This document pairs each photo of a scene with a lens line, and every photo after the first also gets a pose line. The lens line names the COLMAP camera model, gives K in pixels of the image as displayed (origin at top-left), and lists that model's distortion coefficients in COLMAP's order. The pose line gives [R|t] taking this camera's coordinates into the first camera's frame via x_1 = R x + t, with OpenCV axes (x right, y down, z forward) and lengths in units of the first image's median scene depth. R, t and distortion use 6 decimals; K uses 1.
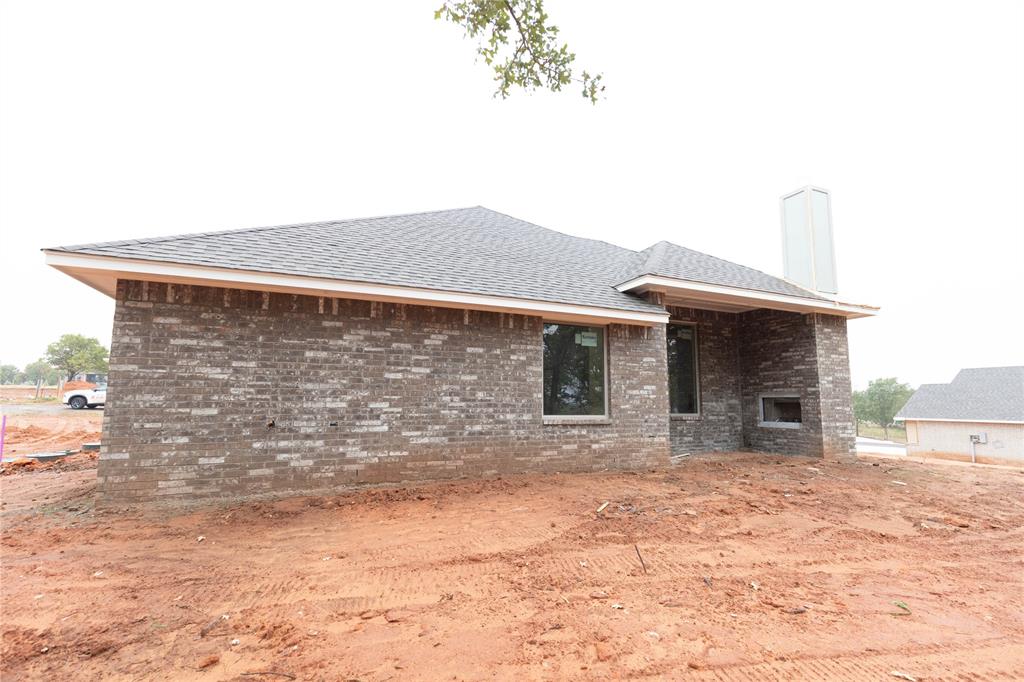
lens RADIAL K [[464.8, 0, 514.7], [0, 464.8, 348.4], [0, 0, 1]] dist [0.014107, -0.000067]
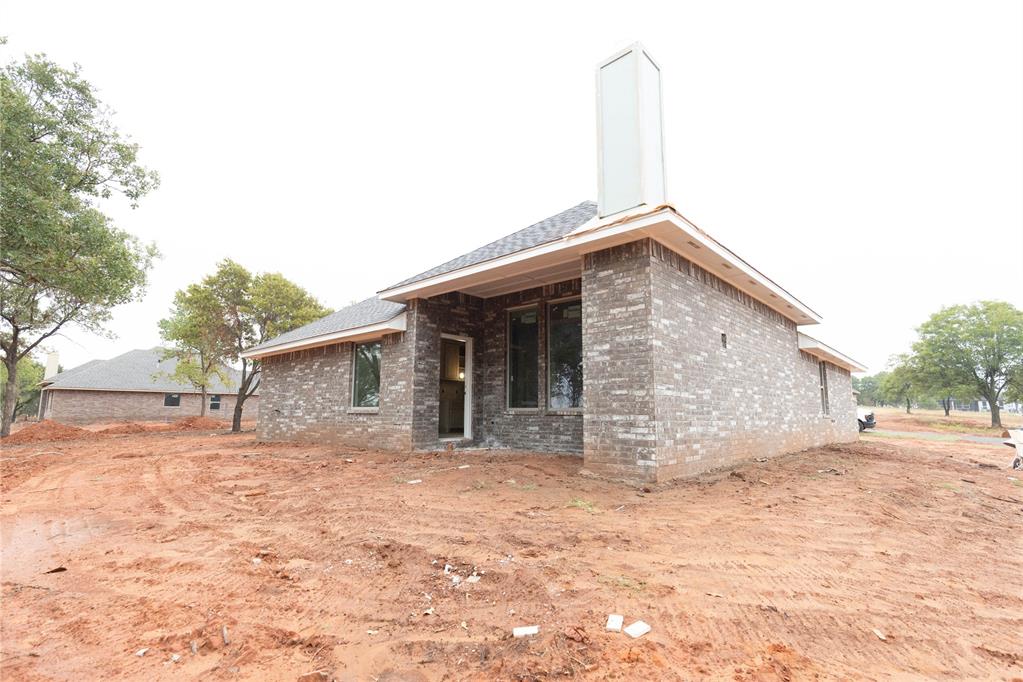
lens RADIAL K [[482.9, 0, 509.7], [0, 482.9, 351.2], [0, 0, 1]] dist [0.015270, -0.000613]
pose [[0.405222, -0.125130, -0.905615, 1.772742], [0.107083, 0.990267, -0.088912, 0.166624], [0.907925, -0.060947, 0.414677, 0.873649]]
